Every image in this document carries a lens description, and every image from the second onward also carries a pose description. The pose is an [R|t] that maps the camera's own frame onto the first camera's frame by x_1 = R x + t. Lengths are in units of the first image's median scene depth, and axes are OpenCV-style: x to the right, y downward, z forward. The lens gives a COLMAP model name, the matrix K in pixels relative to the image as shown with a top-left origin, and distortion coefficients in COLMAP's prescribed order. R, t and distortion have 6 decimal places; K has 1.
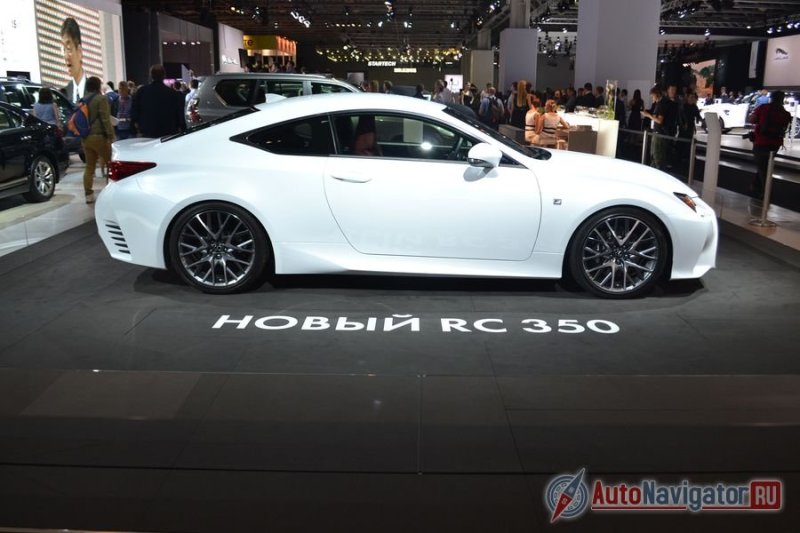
lens RADIAL K [[704.6, 0, 400.0], [0, 704.6, 266.5], [0, 0, 1]] dist [-0.072993, -0.000770]
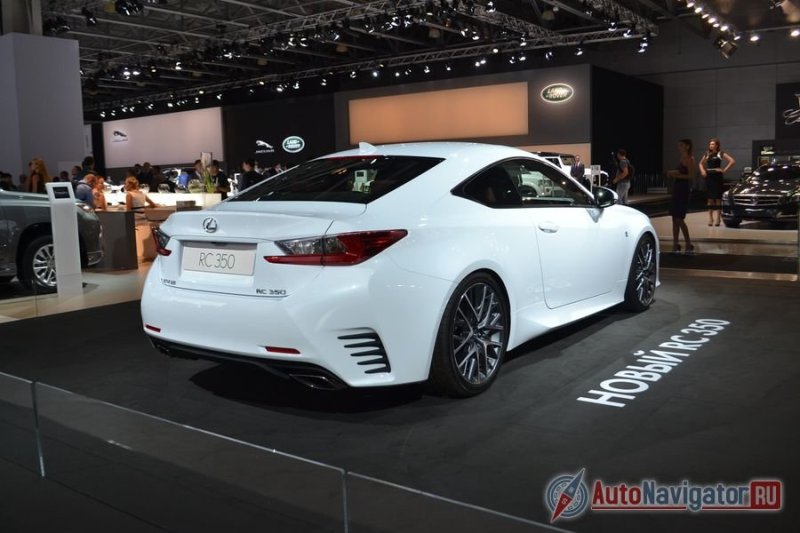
lens RADIAL K [[741.4, 0, 400.0], [0, 741.4, 266.5], [0, 0, 1]] dist [-0.066290, -0.000501]
pose [[0.578473, -0.119708, 0.806870, -0.934579], [0.223749, 0.974518, -0.015834, -0.100445], [-0.784414, 0.189696, 0.590517, 0.567429]]
